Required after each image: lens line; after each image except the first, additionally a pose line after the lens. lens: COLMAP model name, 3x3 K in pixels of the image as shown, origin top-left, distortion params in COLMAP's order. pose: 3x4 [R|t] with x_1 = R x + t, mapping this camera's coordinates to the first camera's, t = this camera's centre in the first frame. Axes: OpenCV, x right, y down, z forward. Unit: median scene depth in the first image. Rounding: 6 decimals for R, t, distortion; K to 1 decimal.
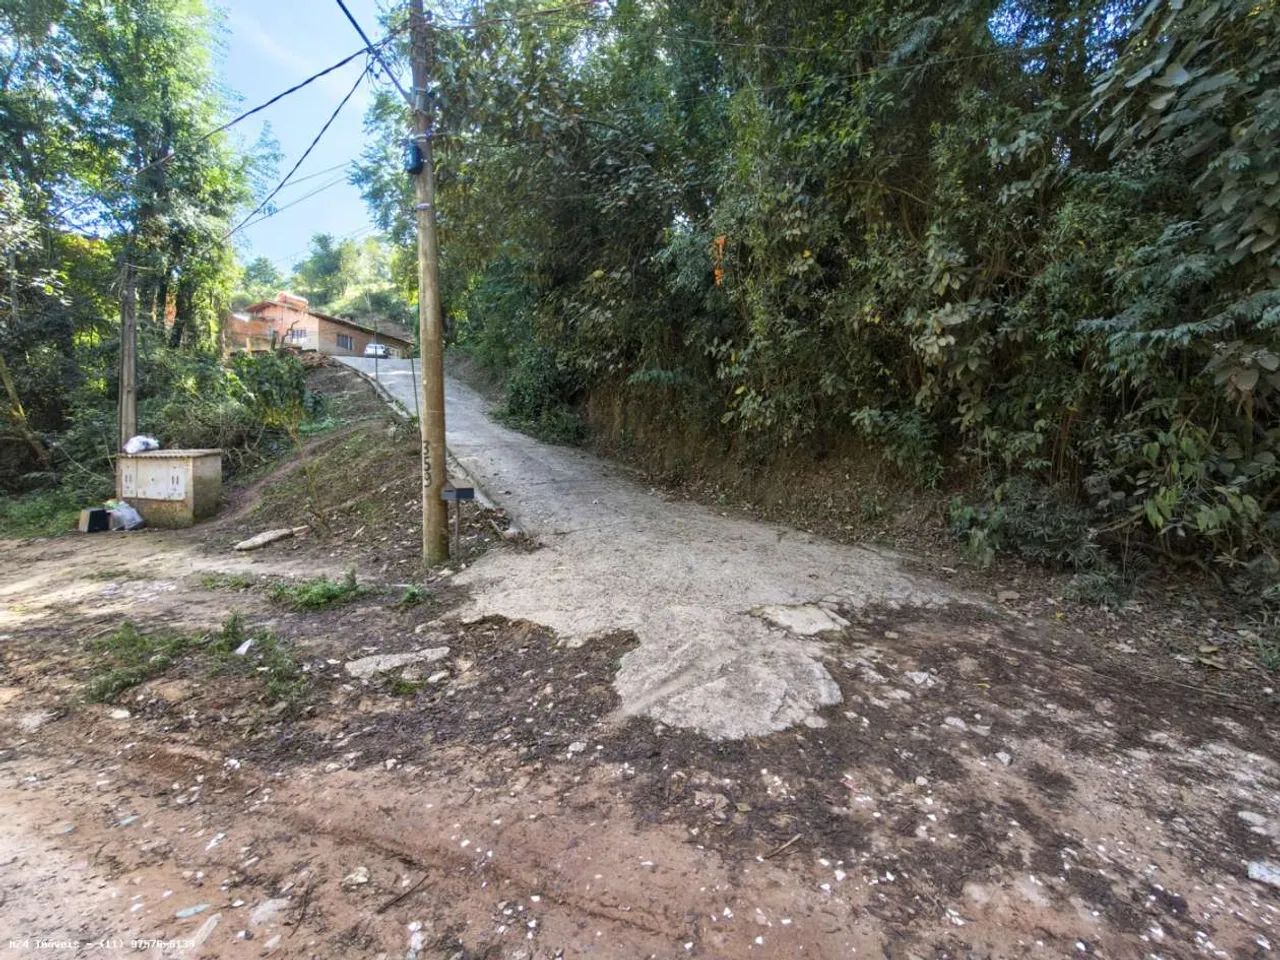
lens RADIAL K [[544.5, 0, 642.2], [0, 544.5, 479.6], [0, 0, 1]] dist [0.000067, -0.001372]
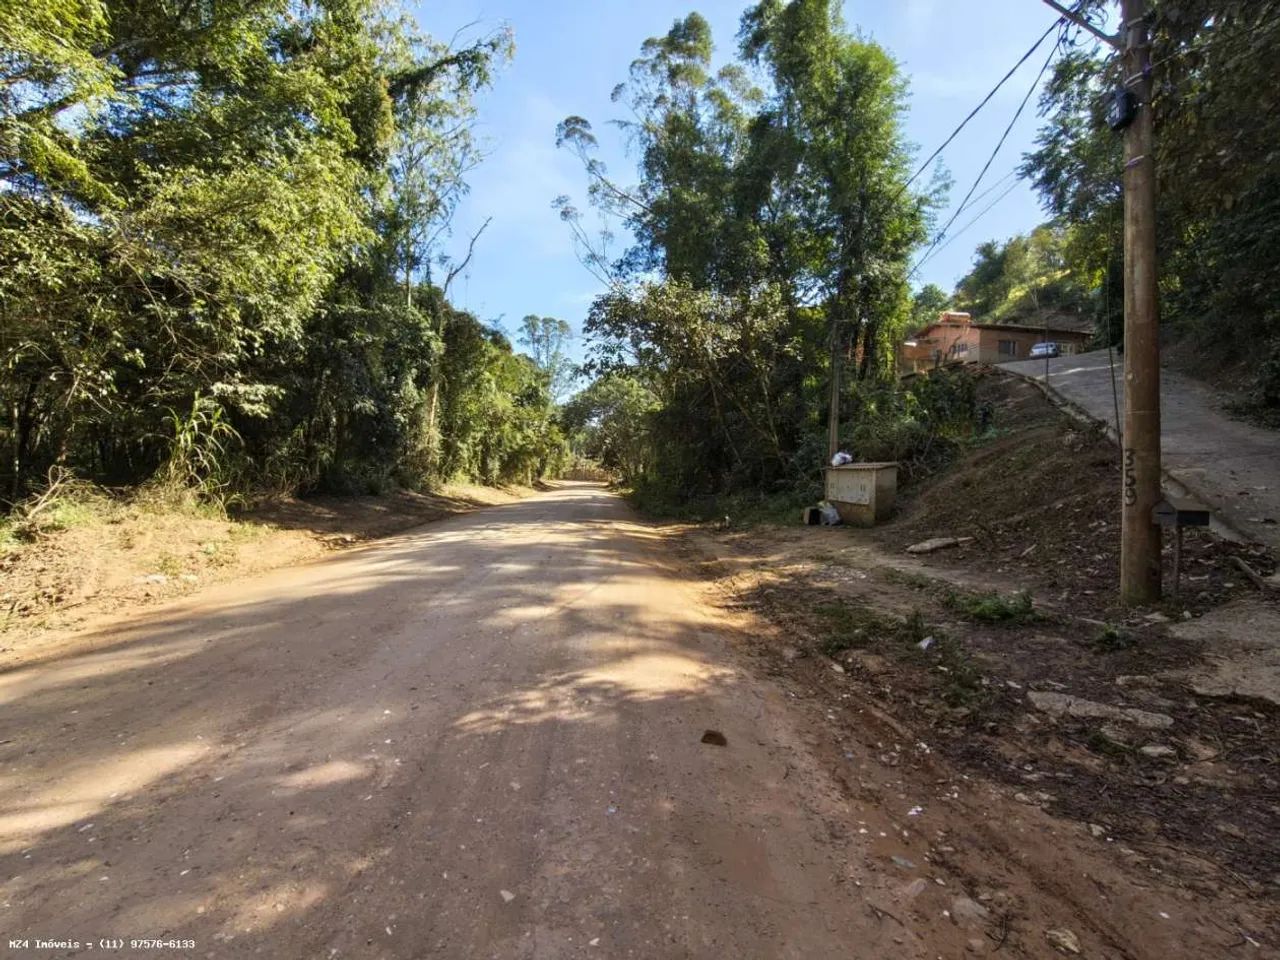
lens RADIAL K [[544.5, 0, 642.2], [0, 544.5, 479.6], [0, 0, 1]] dist [0.000067, -0.001372]
pose [[0.470325, 0.016309, -0.882343, -0.010967], [-0.034845, 0.999393, -0.000102, -0.000251], [0.881805, 0.030793, 0.470607, -0.008574]]
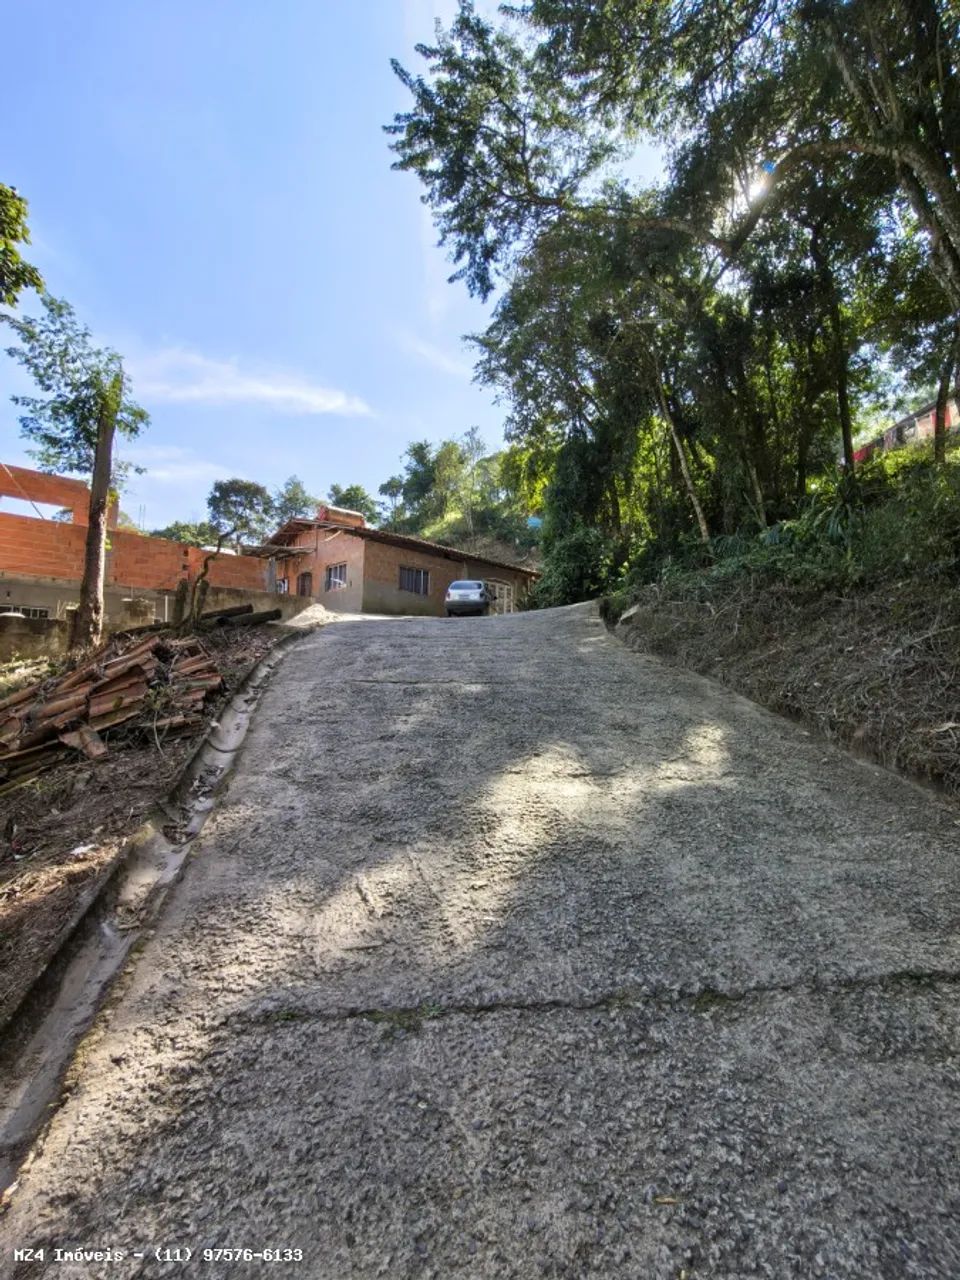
lens RADIAL K [[538.0, 0, 480.2], [0, 538.0, 641.6], [0, 0, 1]] dist [0.019734, -0.004273]
pose [[0.891528, -0.034151, -0.451677, -0.794993], [-0.017328, 0.993853, -0.109346, -0.425939], [0.452634, 0.105312, 0.885456, 1.756835]]
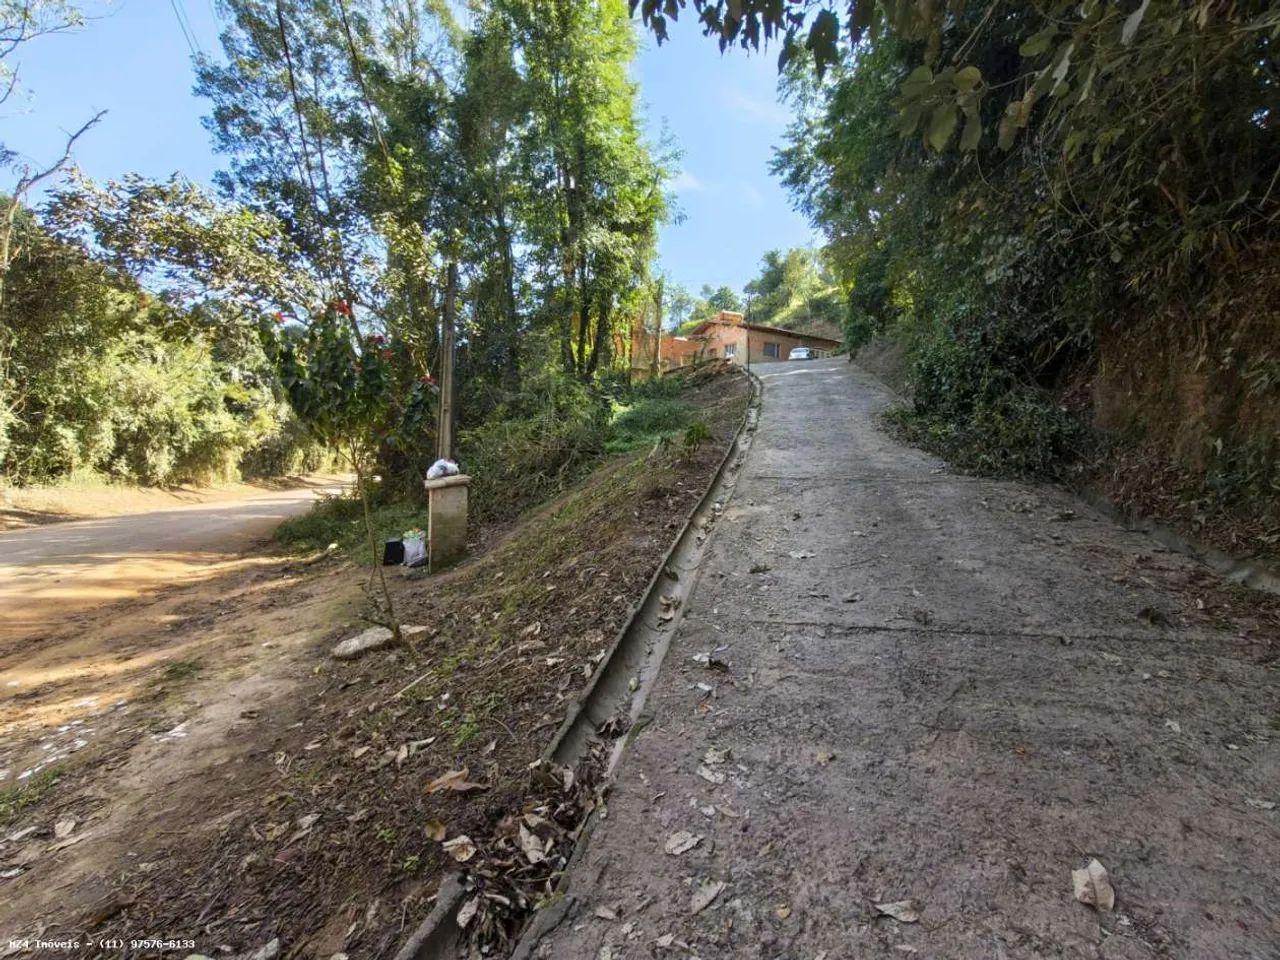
lens RADIAL K [[538.0, 0, 645.6], [0, 538.0, 476.6], [0, 0, 1]] dist [0.019734, -0.004273]
pose [[0.700829, 0.027235, -0.712810, -0.044667], [-0.039788, 0.999208, -0.000941, -0.055324], [0.712219, 0.029021, 0.701357, 0.524181]]
